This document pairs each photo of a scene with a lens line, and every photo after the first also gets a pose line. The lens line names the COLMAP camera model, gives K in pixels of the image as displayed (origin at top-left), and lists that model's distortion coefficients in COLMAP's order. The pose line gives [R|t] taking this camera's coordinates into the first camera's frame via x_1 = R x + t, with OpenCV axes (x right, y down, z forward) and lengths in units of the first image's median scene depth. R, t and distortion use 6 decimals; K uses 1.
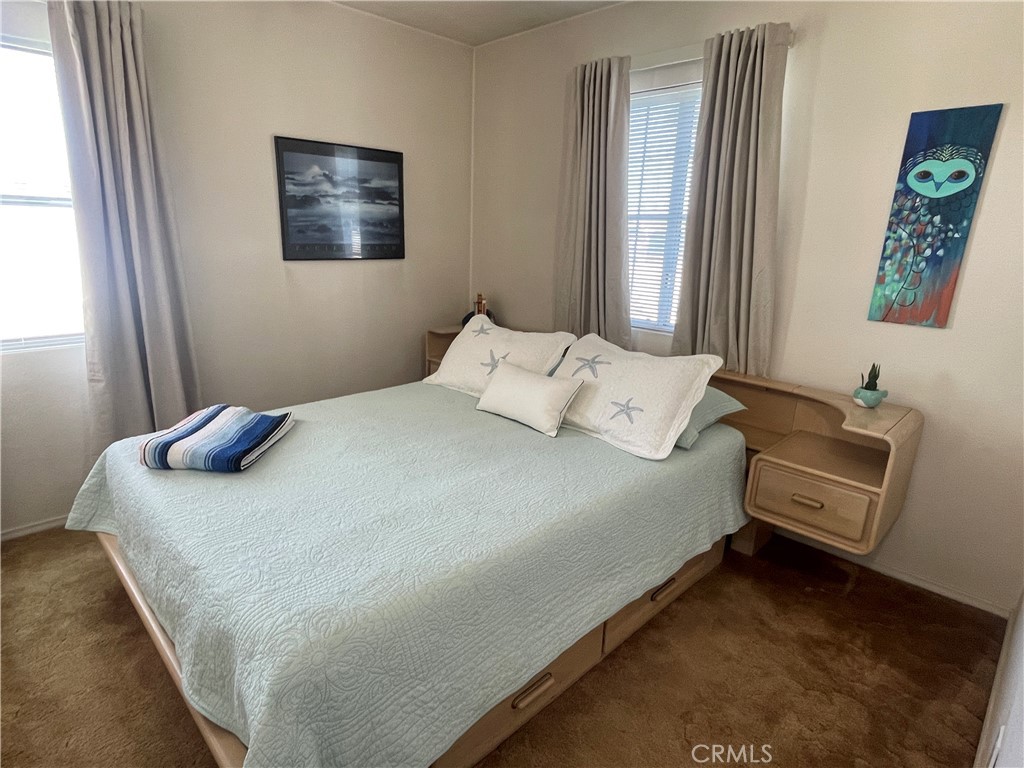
lens RADIAL K [[561.4, 0, 512.0], [0, 561.4, 384.0], [0, 0, 1]] dist [-0.001855, -0.001780]
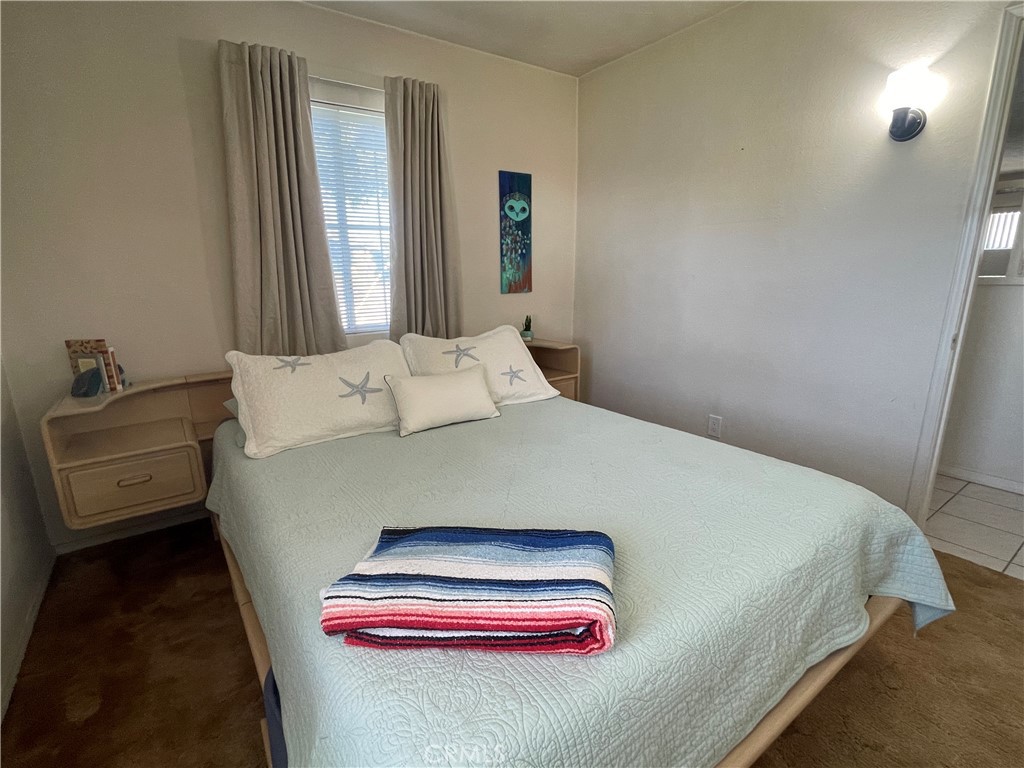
lens RADIAL K [[496.4, 0, 512.0], [0, 496.4, 384.0], [0, 0, 1]] dist [0.000397, -0.000201]
pose [[0.157495, -0.256825, 0.953539, -0.886350], [0.274845, 0.938838, 0.207470, -0.171017], [-0.948502, 0.229400, 0.218450, 0.766910]]
